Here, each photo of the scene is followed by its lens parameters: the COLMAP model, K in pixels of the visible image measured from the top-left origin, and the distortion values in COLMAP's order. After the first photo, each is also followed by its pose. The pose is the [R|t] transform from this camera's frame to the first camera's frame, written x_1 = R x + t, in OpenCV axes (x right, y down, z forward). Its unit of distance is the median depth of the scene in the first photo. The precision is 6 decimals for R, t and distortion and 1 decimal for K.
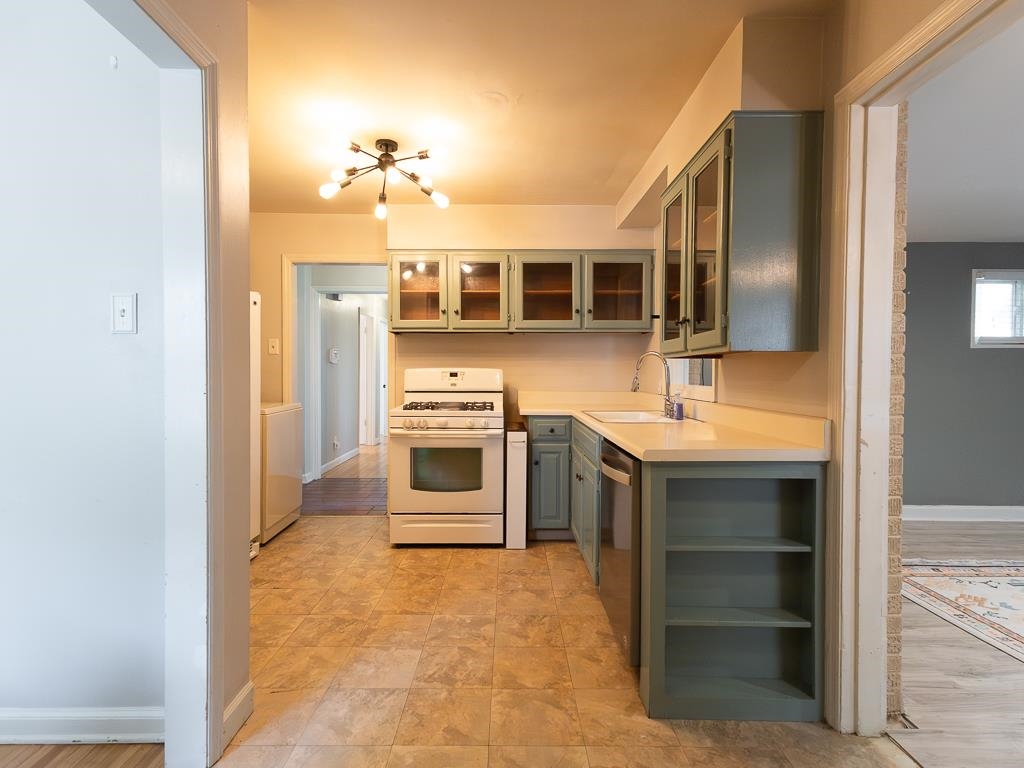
lens RADIAL K [[526.2, 0, 501.2], [0, 526.2, 384.2], [0, 0, 1]] dist [0.013177, -0.001789]
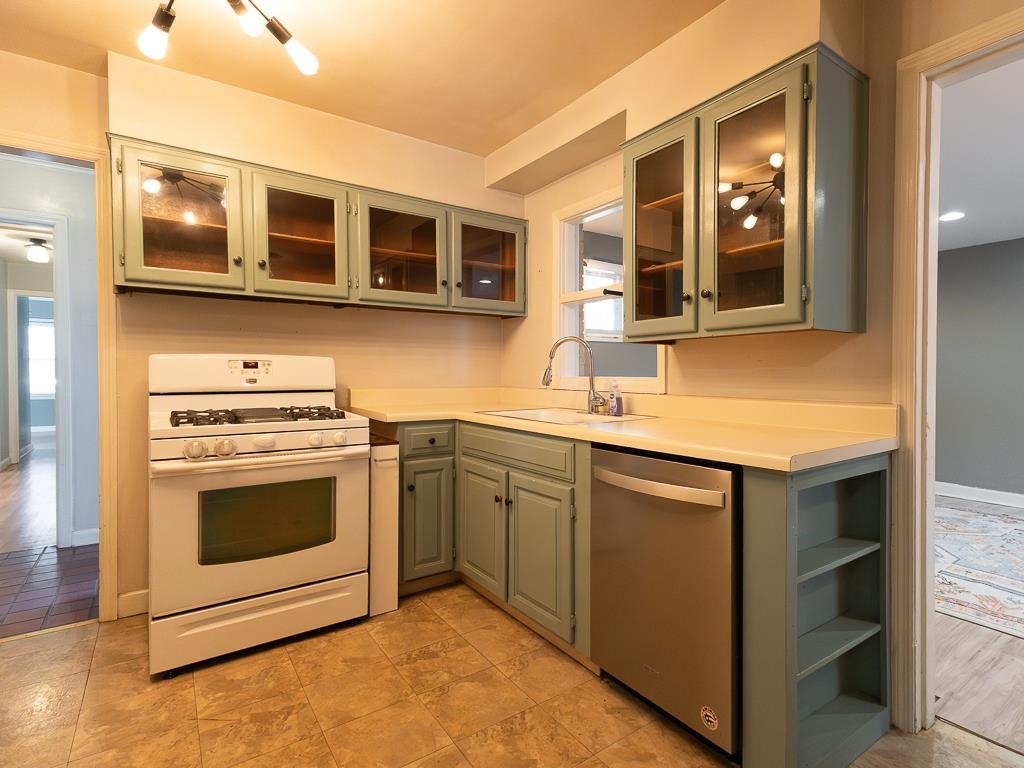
lens RADIAL K [[537.8, 0, 581.5], [0, 537.8, 381.4], [0, 0, 1]] dist [0.015708, -0.000644]
pose [[0.788130, -0.012845, 0.615375, -0.201854], [0.015281, 0.999882, 0.001300, 0.007331], [-0.615319, 0.008379, 0.788233, 0.284669]]
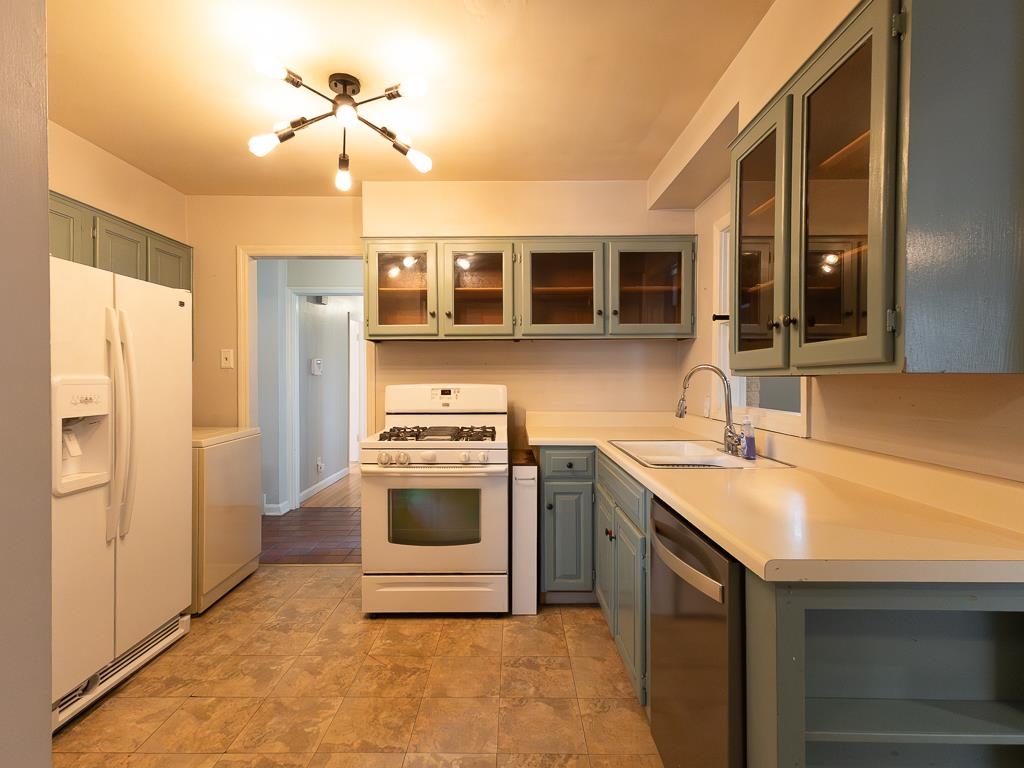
lens RADIAL K [[526.2, 0, 501.2], [0, 526.2, 384.2], [0, 0, 1]] dist [0.013177, -0.001789]
pose [[0.999932, -0.004786, -0.010644, 0.003393], [0.004671, 0.999931, -0.010780, -0.024442], [0.010695, 0.010729, 0.999885, 0.221073]]
